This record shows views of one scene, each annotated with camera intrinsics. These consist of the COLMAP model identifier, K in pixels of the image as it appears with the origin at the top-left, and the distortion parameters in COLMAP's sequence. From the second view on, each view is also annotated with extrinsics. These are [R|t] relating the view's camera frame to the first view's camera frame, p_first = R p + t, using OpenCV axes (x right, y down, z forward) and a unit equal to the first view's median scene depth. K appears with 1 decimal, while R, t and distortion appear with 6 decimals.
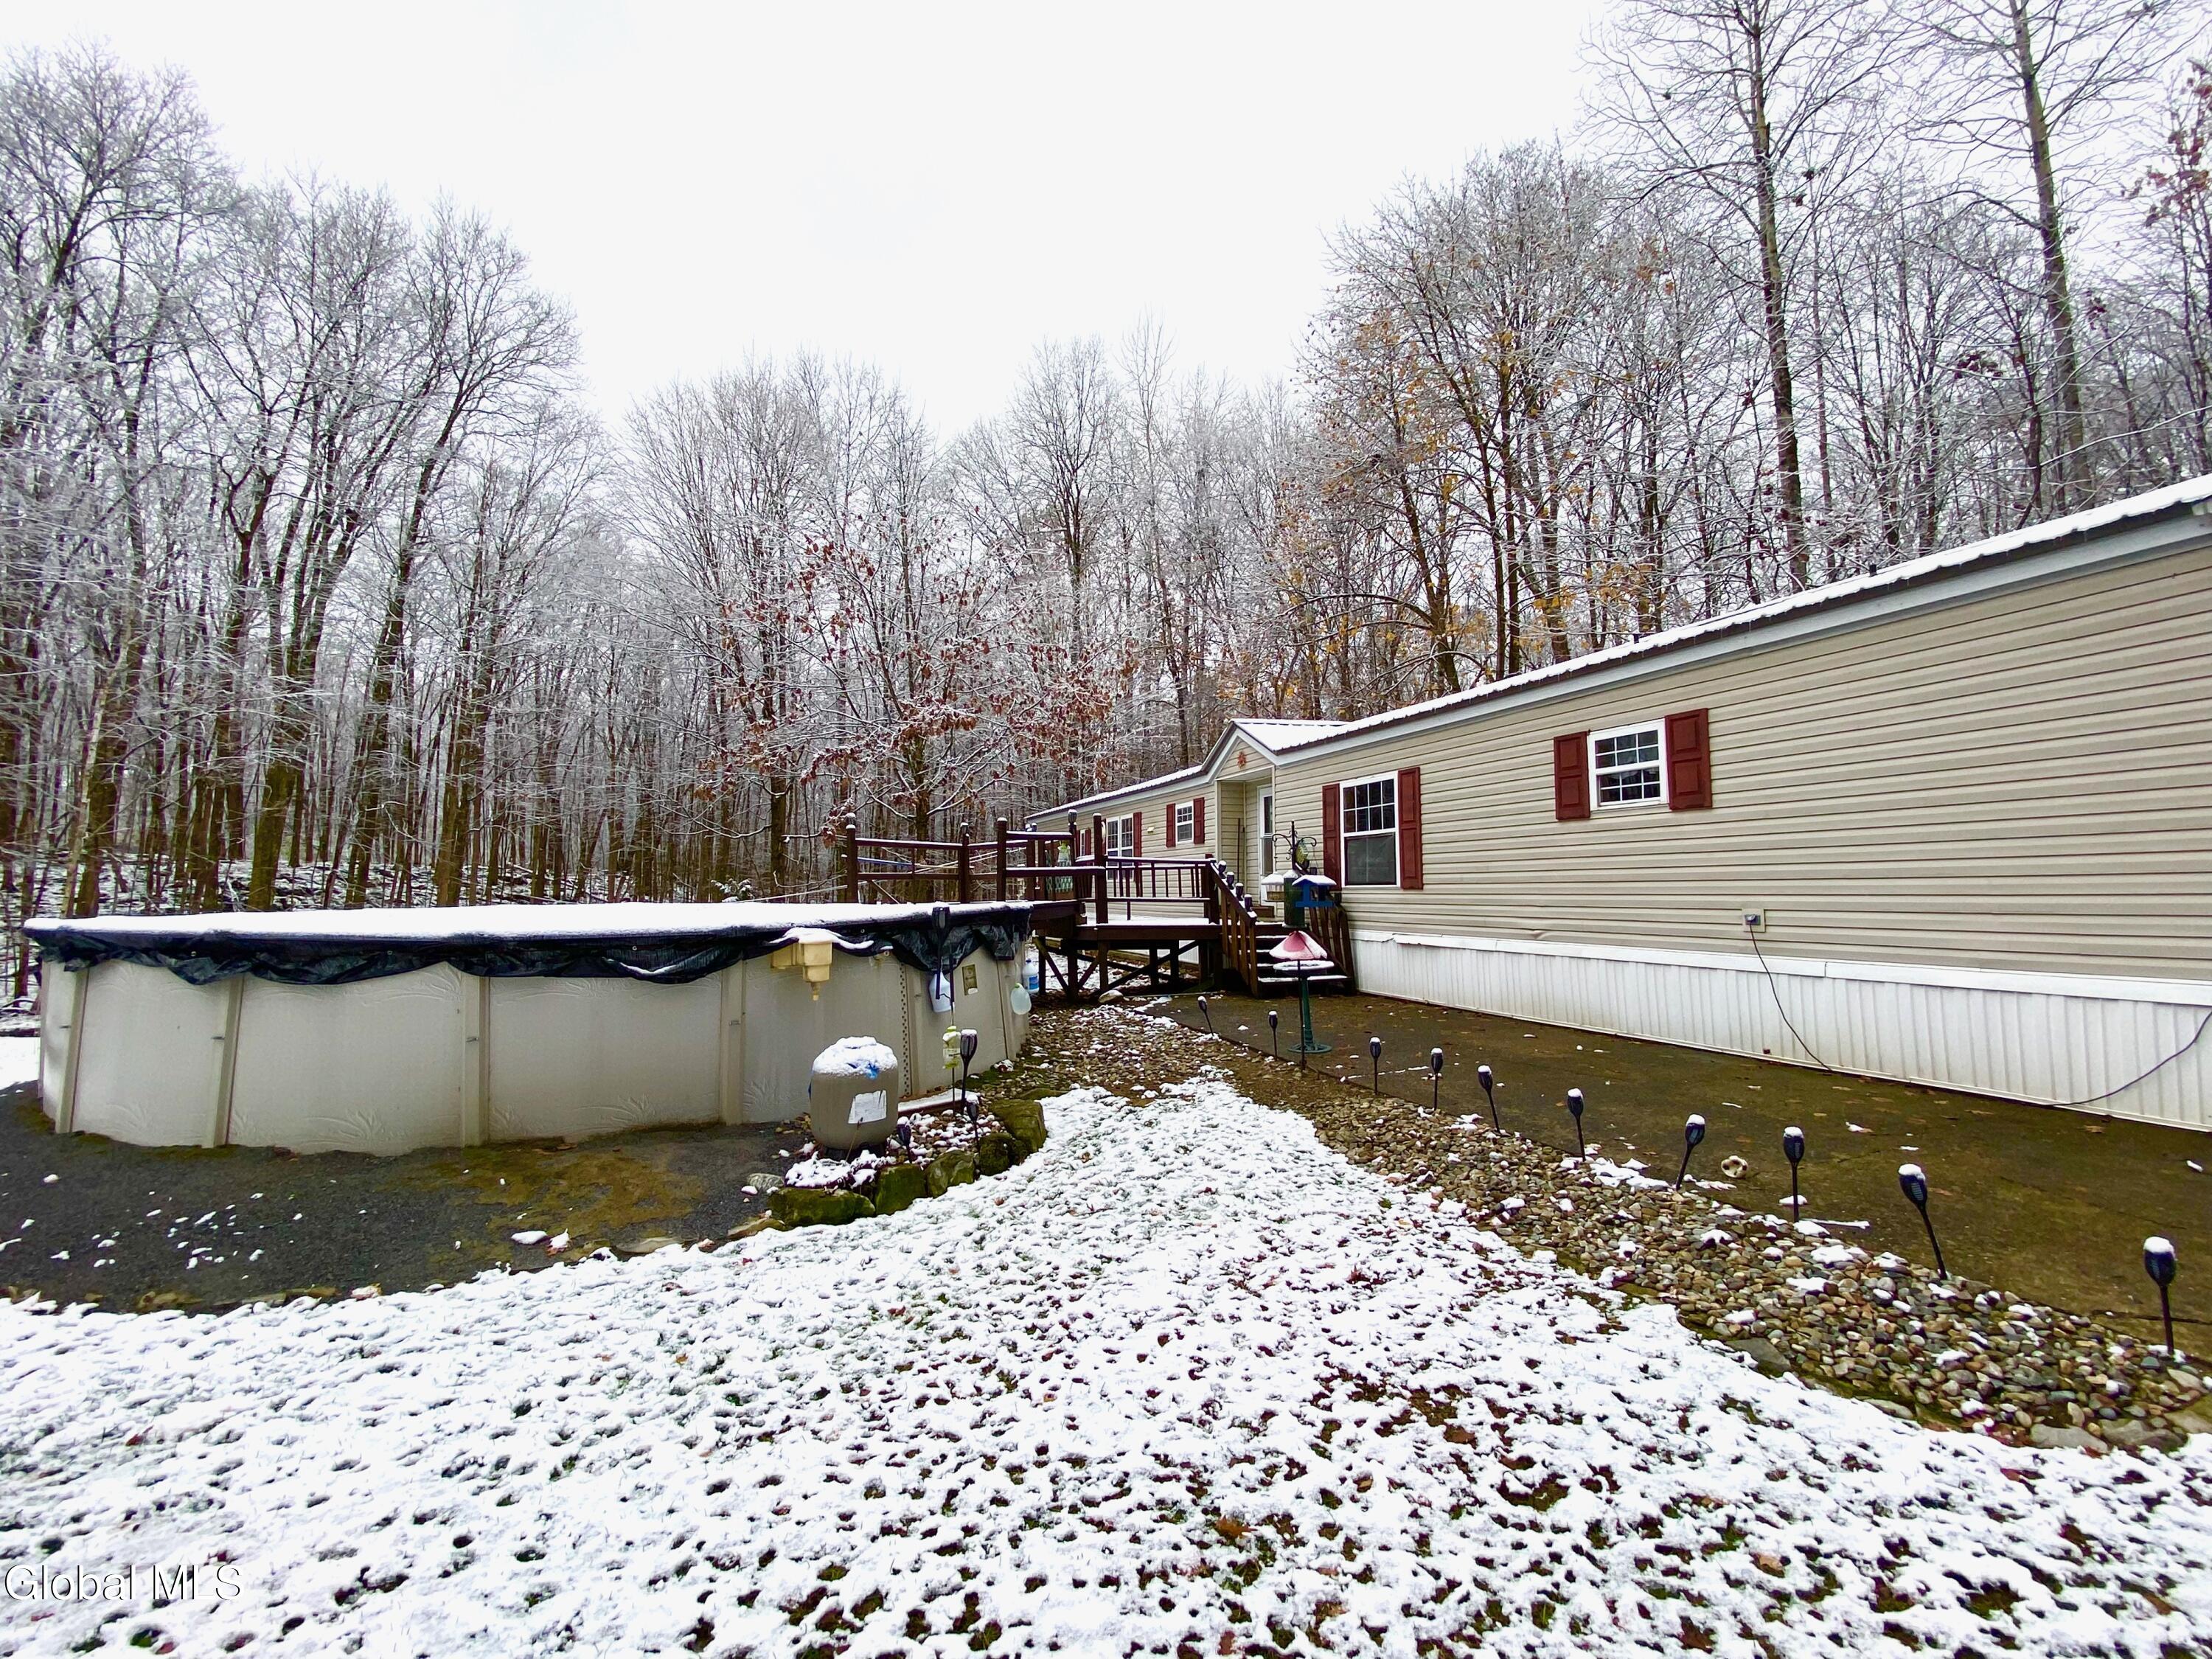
lens RADIAL K [[952.8, 0, 1106.0], [0, 952.8, 829.5], [0, 0, 1]] dist [-0.000029, -0.000061]
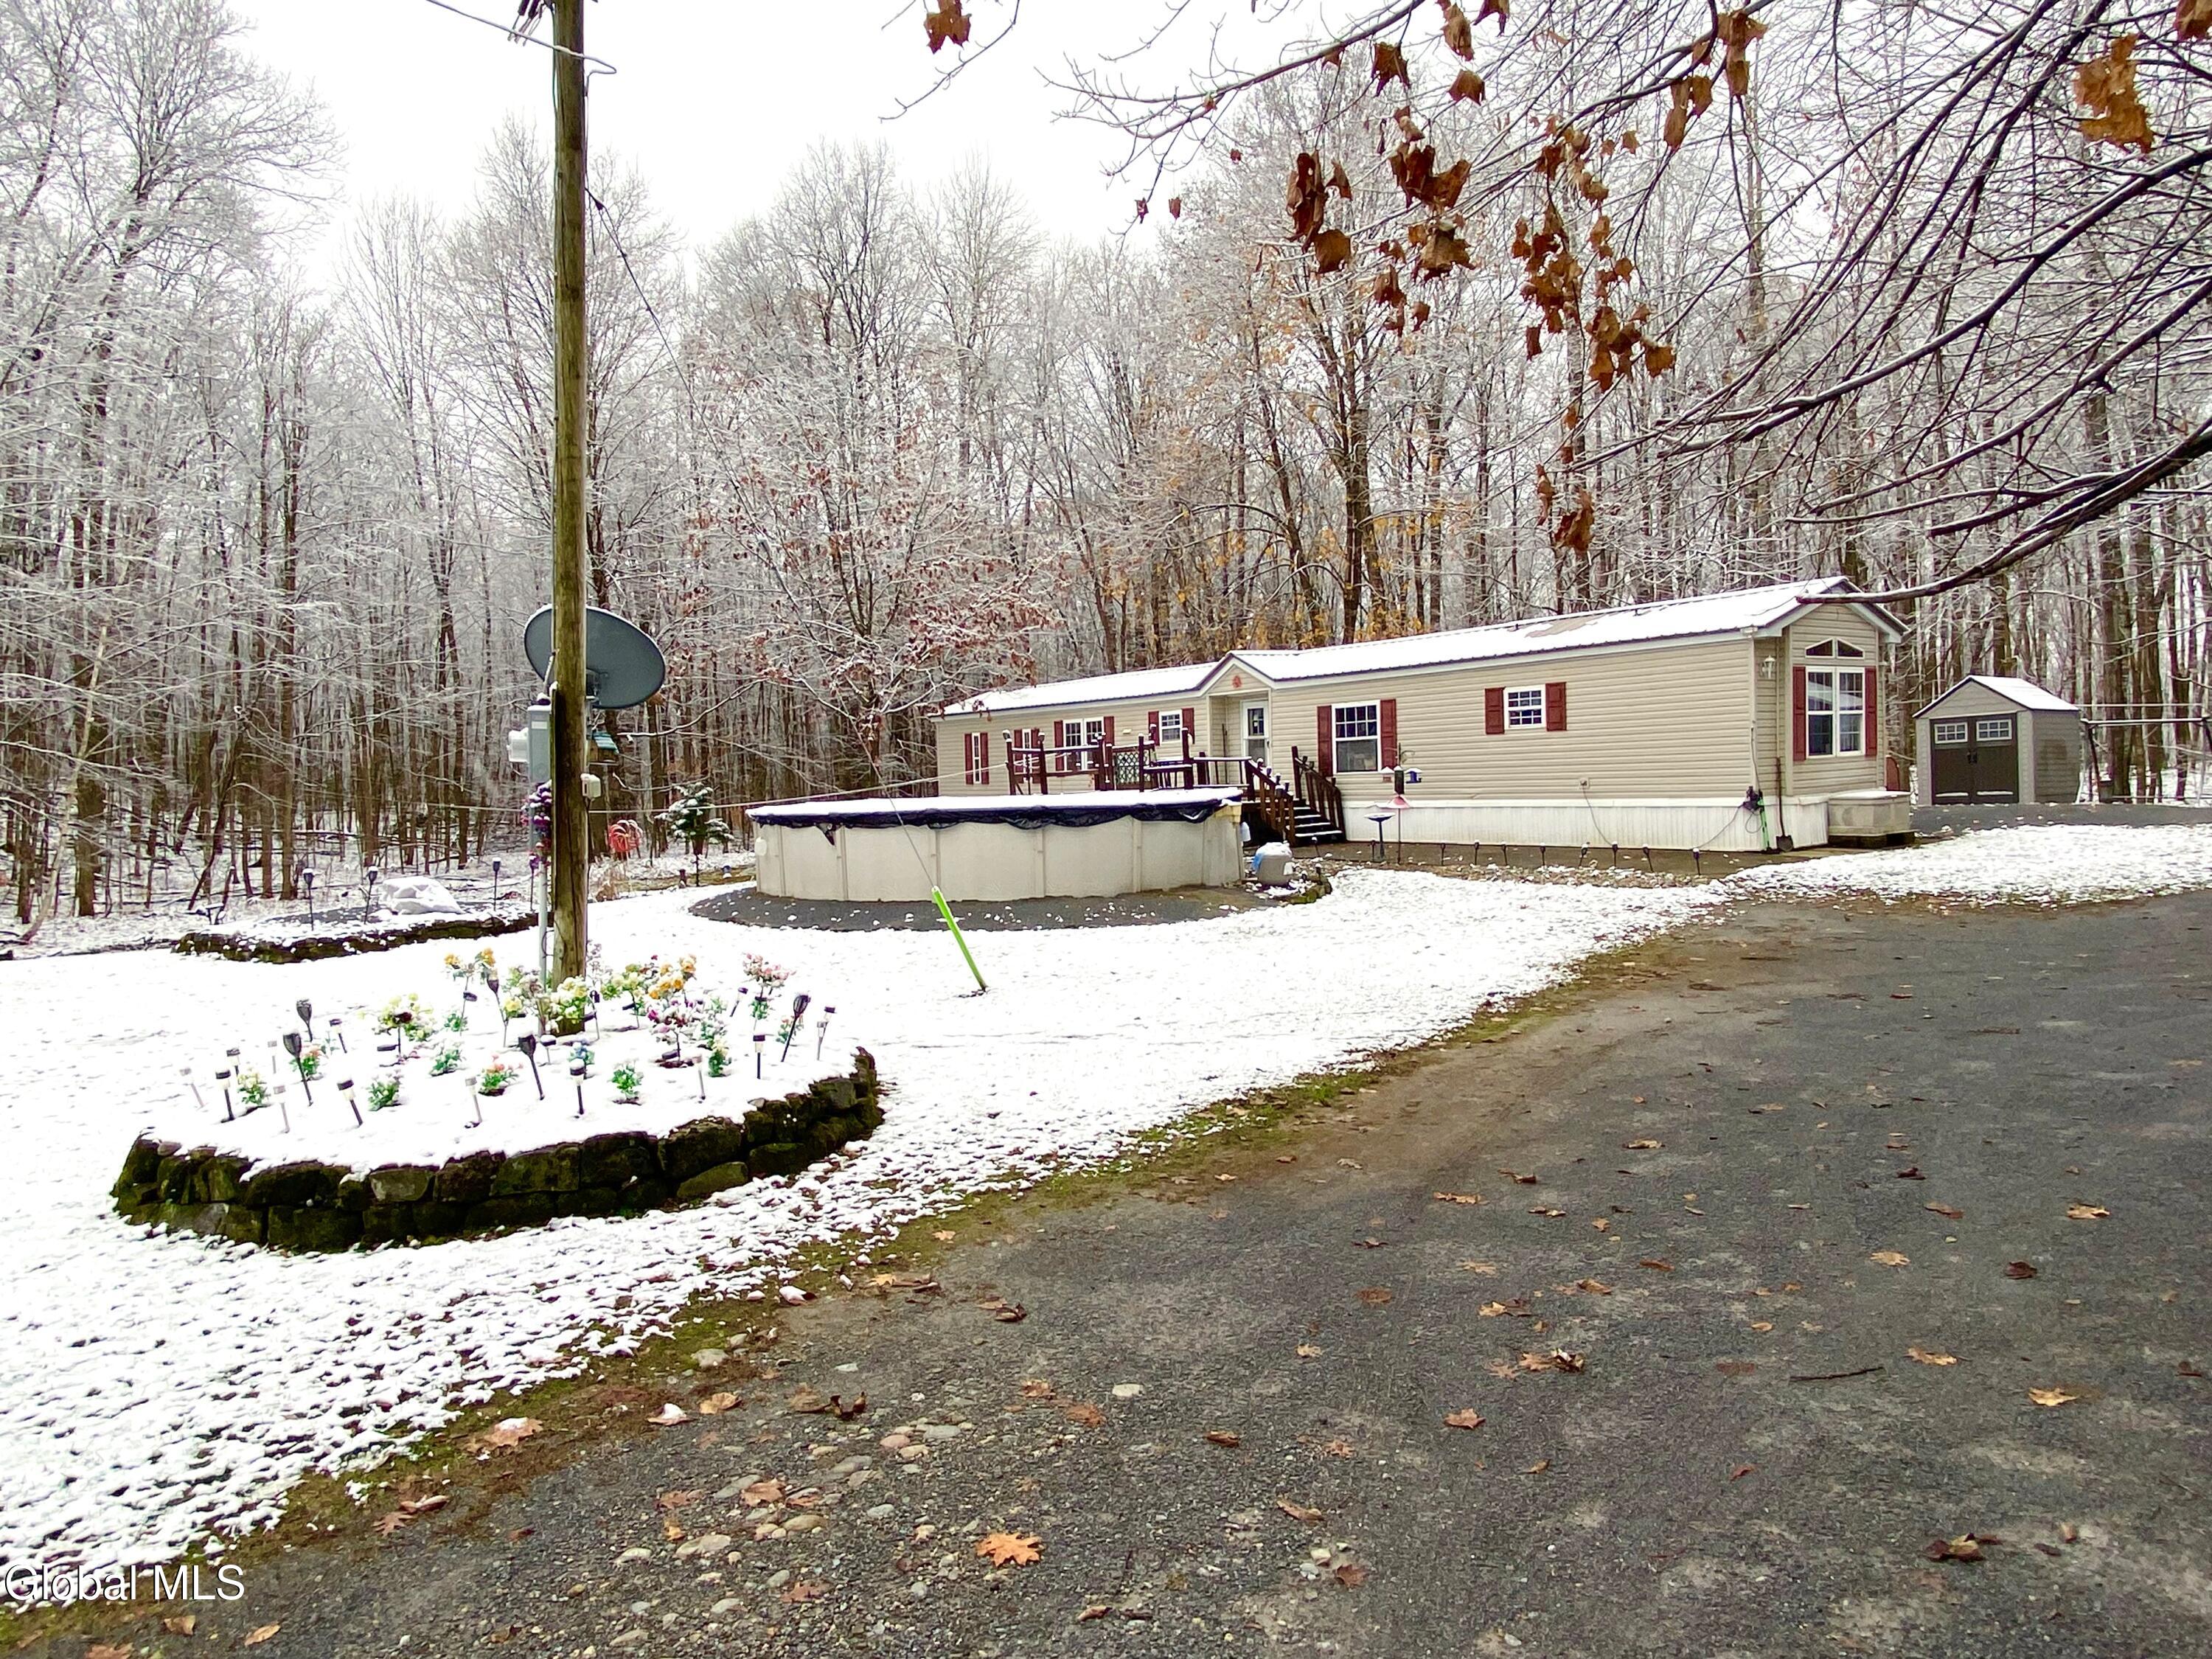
lens RADIAL K [[1295.7, 0, 1106.0], [0, 1295.7, 829.5], [0, 0, 1]] dist [0.003376, 0.000517]
pose [[0.951877, -0.038509, 0.304050, -1.009406], [0.008400, 0.994980, 0.099722, -0.083552], [-0.306364, -0.092370, 0.947422, -1.182132]]
